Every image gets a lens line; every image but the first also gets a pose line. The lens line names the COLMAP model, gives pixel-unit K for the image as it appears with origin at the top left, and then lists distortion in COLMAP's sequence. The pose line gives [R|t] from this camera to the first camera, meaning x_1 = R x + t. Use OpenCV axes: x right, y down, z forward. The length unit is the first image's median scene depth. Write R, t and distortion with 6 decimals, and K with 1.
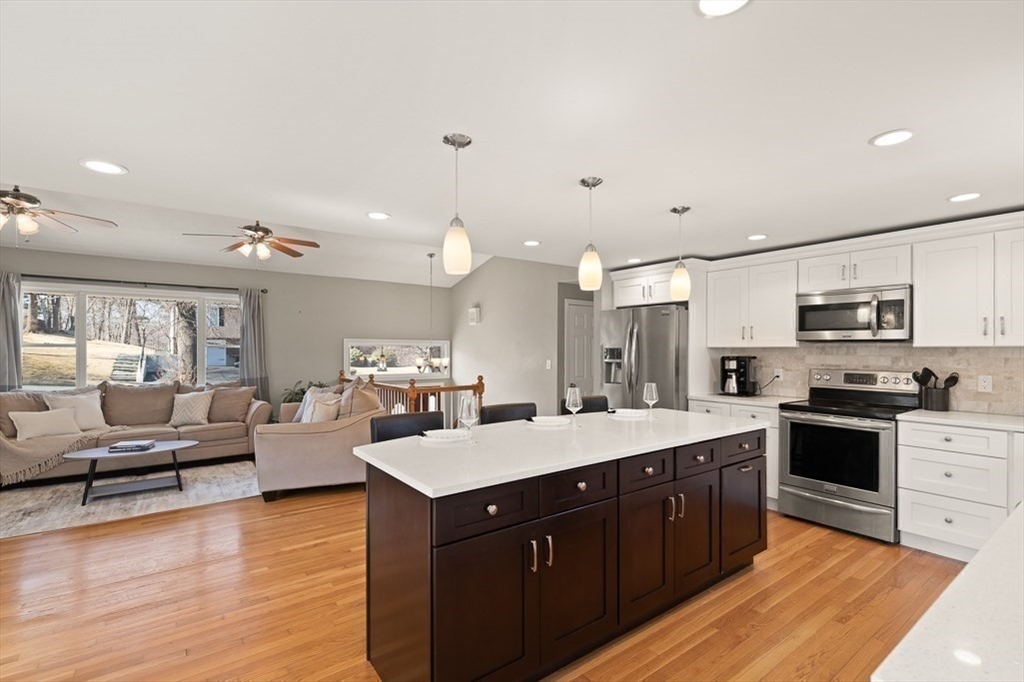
lens RADIAL K [[482.9, 0, 511.1], [0, 482.9, 347.9], [0, 0, 1]] dist [0.021427, -0.000335]
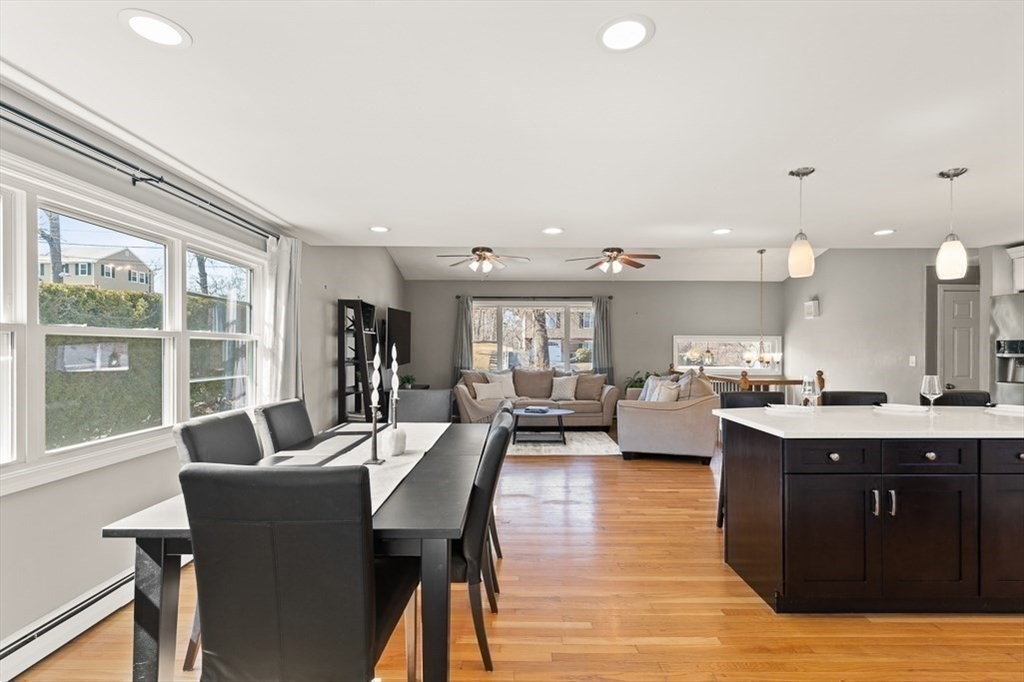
lens RADIAL K [[485.6, 0, 501.5], [0, 485.6, 348.1], [0, 0, 1]] dist [0.000422, -0.000359]
pose [[0.802153, 0.000687, -0.597118, 0.008191], [0.000107, 0.999999, 0.001294, 0.013987], [0.597118, -0.001102, 0.802153, -0.219584]]
